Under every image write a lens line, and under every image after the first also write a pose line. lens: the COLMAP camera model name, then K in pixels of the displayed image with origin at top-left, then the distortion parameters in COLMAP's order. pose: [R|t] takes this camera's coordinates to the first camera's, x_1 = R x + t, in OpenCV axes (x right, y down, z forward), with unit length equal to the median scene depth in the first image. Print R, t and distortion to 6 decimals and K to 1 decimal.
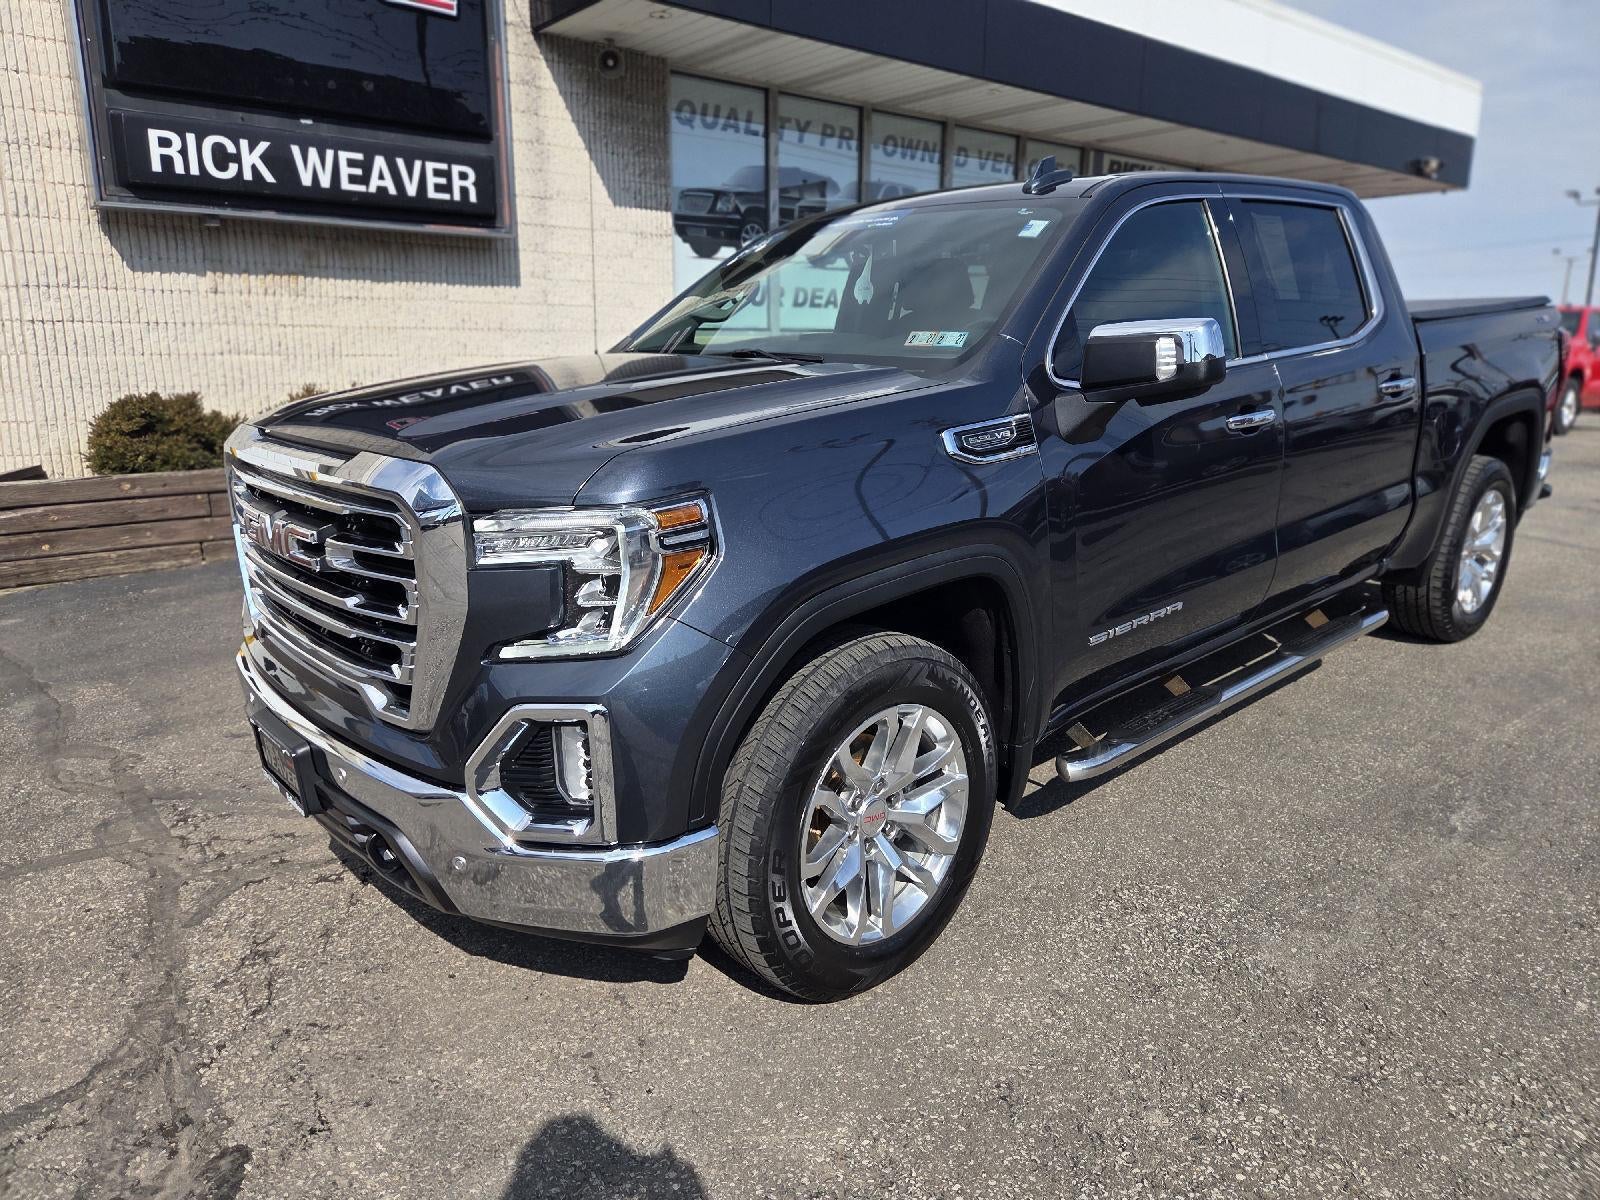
lens RADIAL K [[1065.6, 0, 791.9], [0, 1065.6, 584.2], [0, 0, 1]] dist [0.077300, -0.059302]
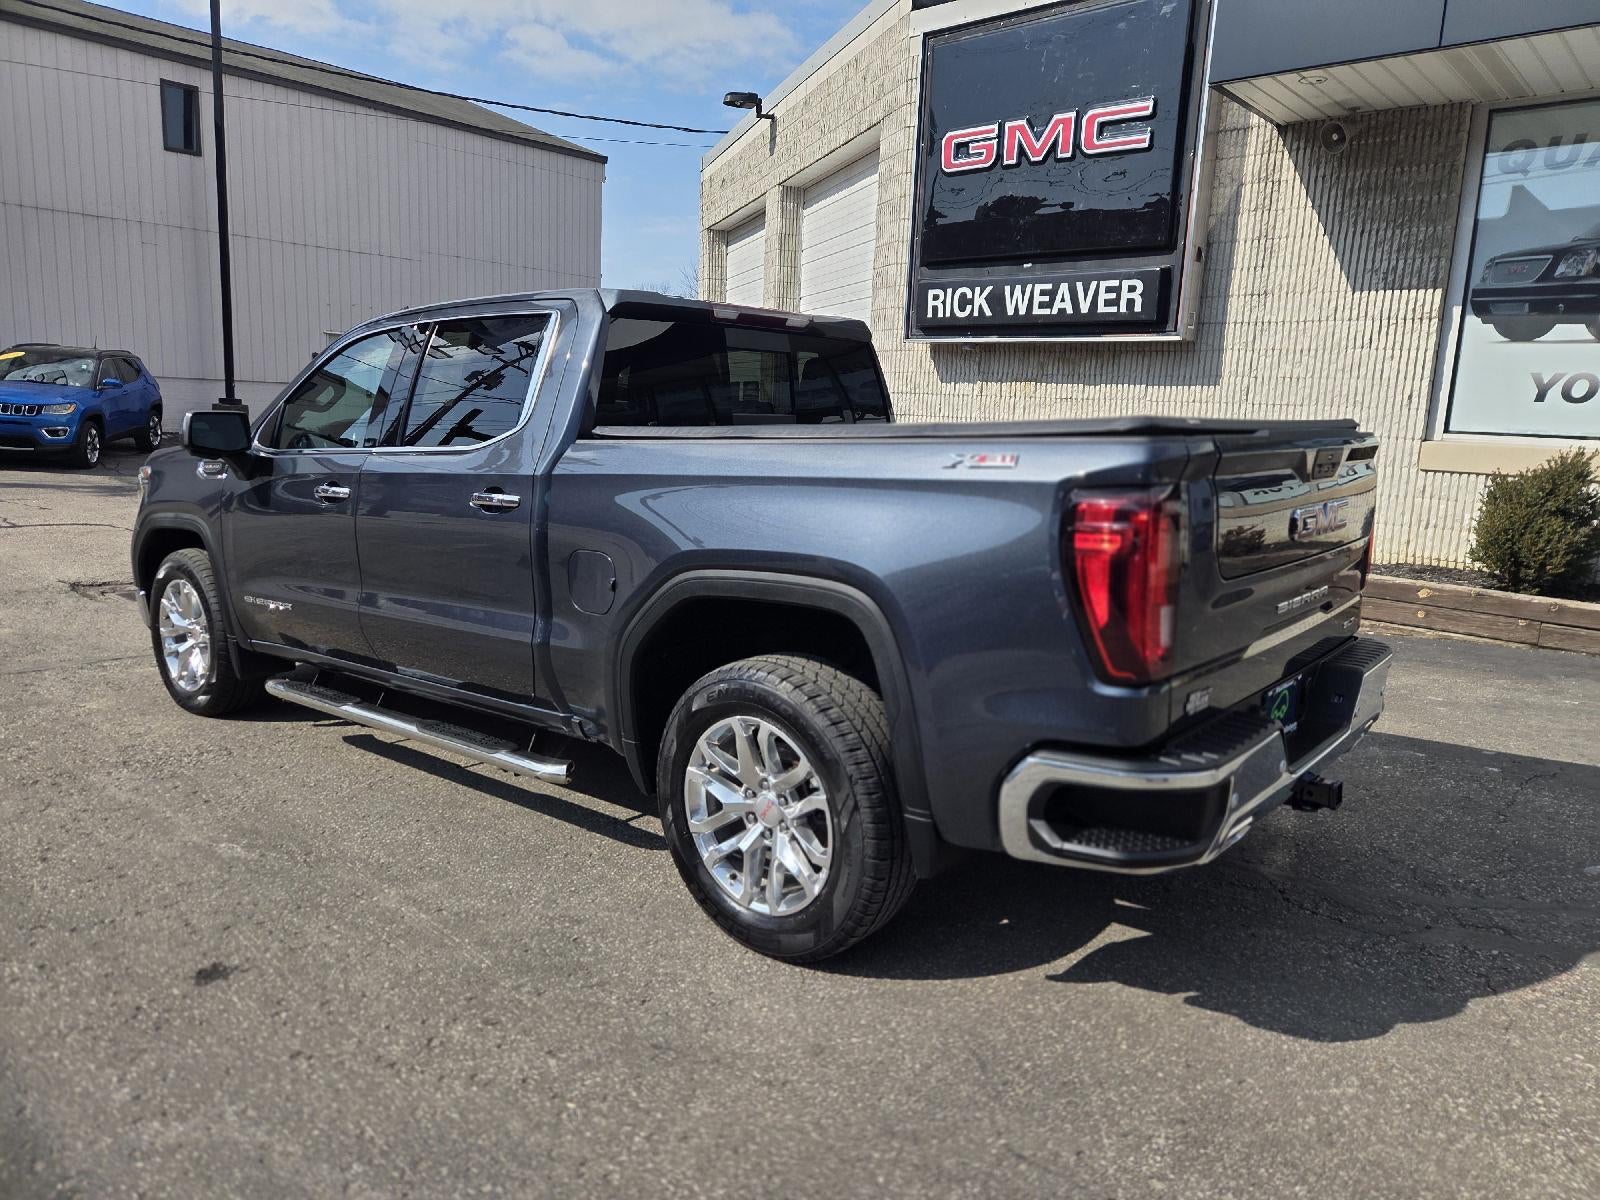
lens RADIAL K [[1065.6, 0, 813.1], [0, 1065.6, 586.7], [0, 0, 1]] dist [0.077300, -0.059302]
pose [[0.154474, 0.175618, -0.972263, 0.811561], [-0.255933, 0.957598, 0.132306, -0.163298], [0.954273, 0.228397, 0.192870, 0.595242]]
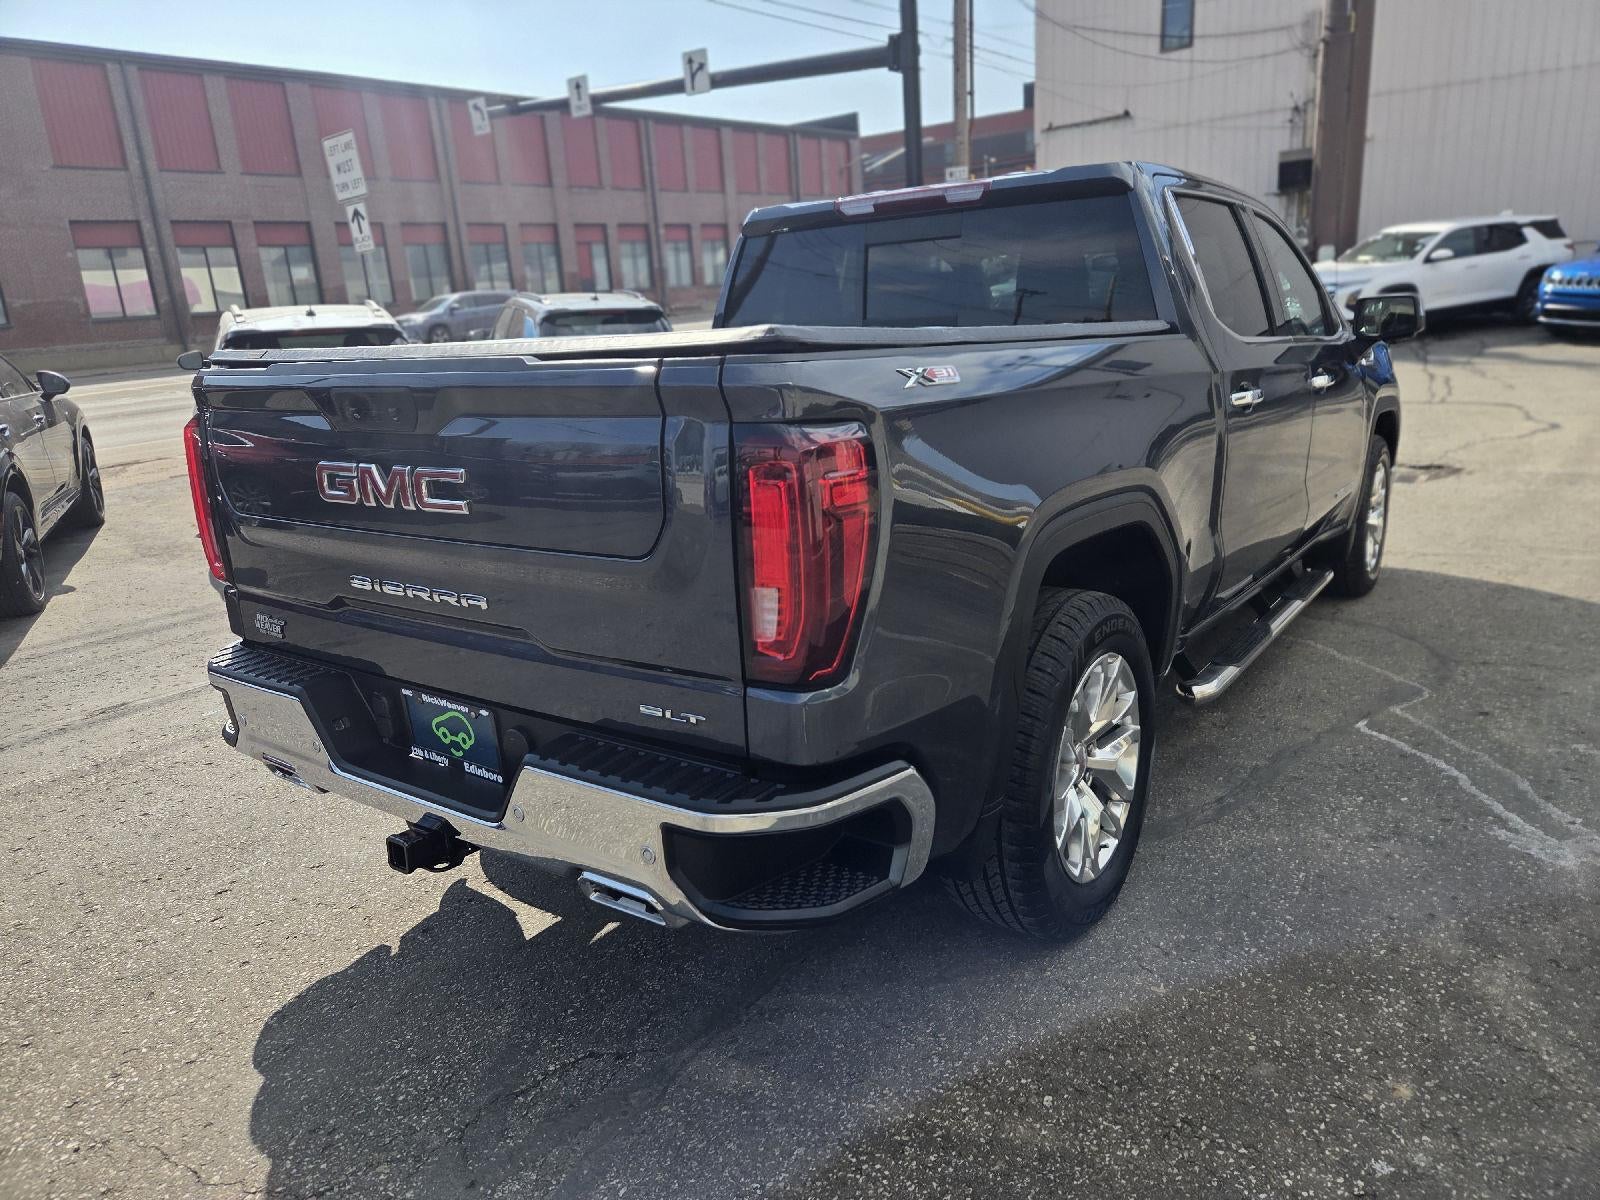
lens RADIAL K [[1065.6, 0, 808.6], [0, 1065.6, 593.8], [0, 0, 1]] dist [0.077300, -0.059302]
pose [[-0.971383, 0.122207, -0.203667, 0.404963], [0.011219, 0.880131, 0.474598, -0.293172], [0.237253, 0.458731, -0.856316, 1.129986]]
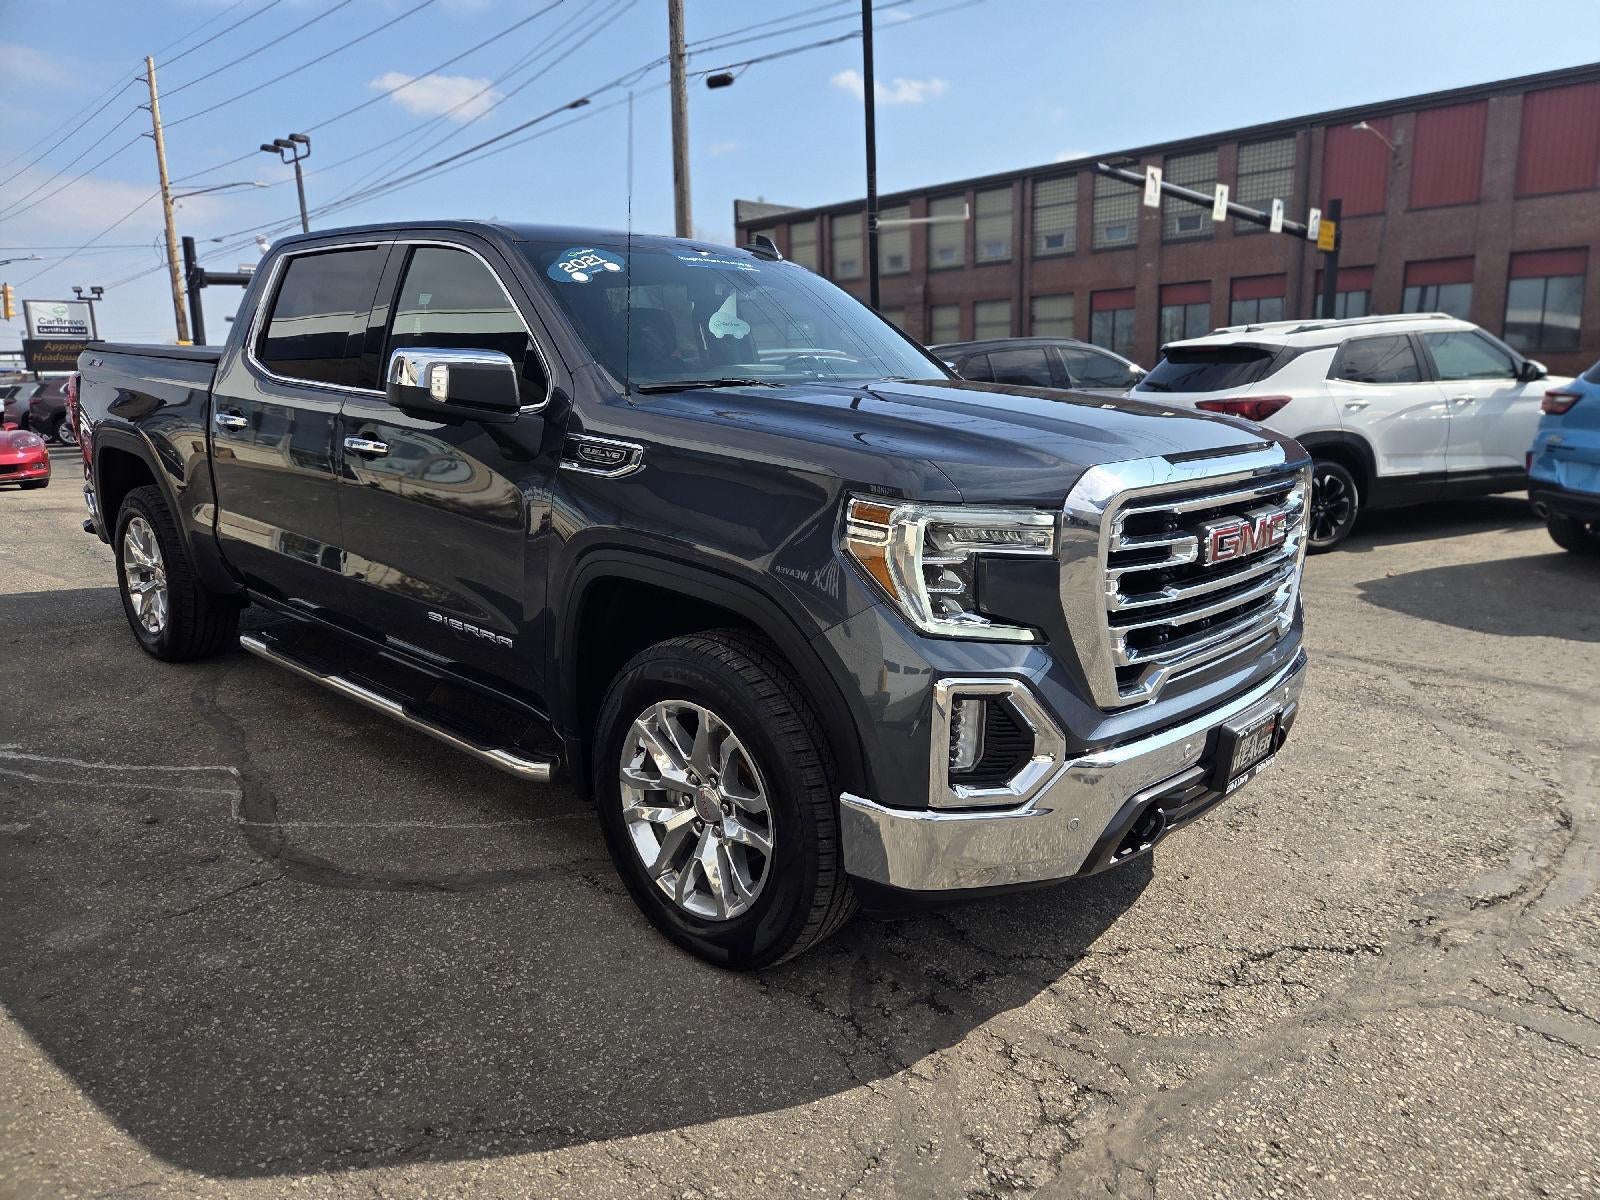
lens RADIAL K [[1065.6, 0, 814.8], [0, 1065.6, 591.9], [0, 0, 1]] dist [0.077300, -0.059302]
pose [[-0.121708, -0.185077, 0.975158, -0.501253], [0.231846, 0.949983, 0.209236, -0.108236], [-0.965108, 0.251552, -0.072712, 0.505907]]
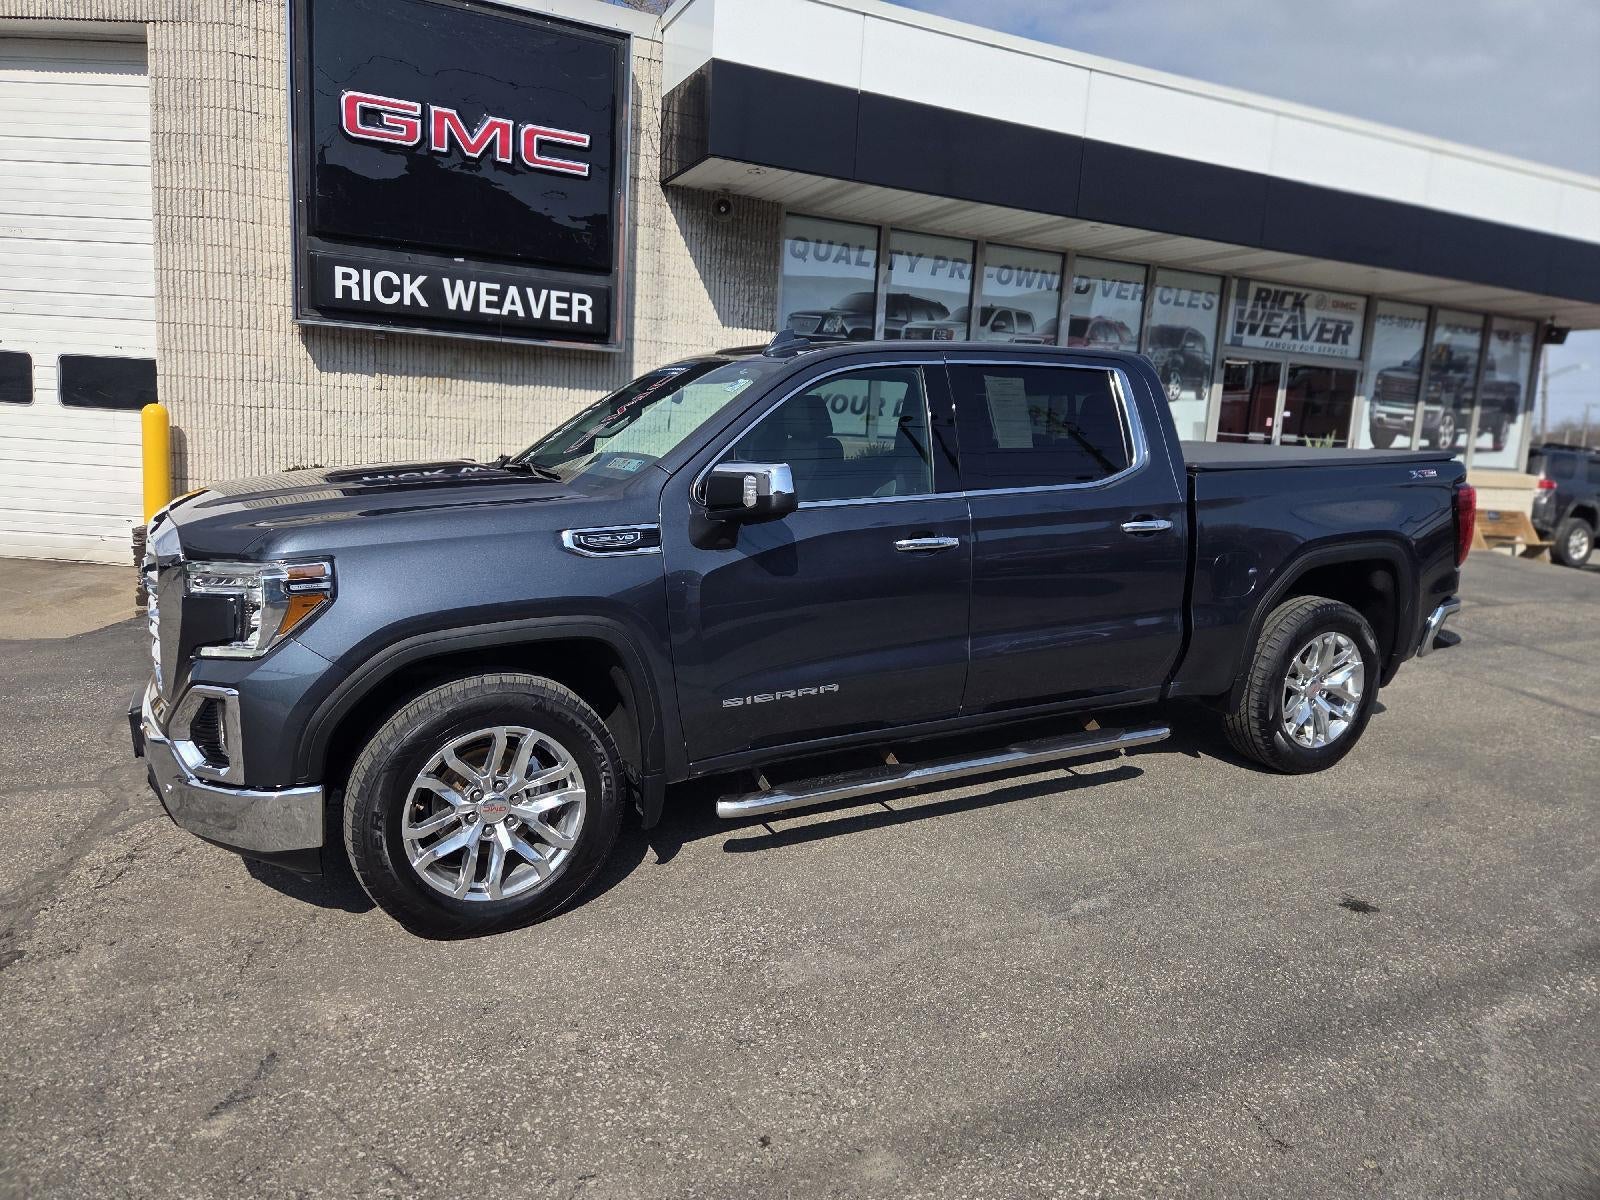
lens RADIAL K [[1065.6, 0, 795.0], [0, 1065.6, 589.5], [0, 0, 1]] dist [0.077300, -0.059302]
pose [[0.968211, 0.084702, -0.235357, 0.255269], [-0.103232, 0.992362, -0.067537, -0.001954], [0.227838, 0.089687, 0.969560, -0.088655]]
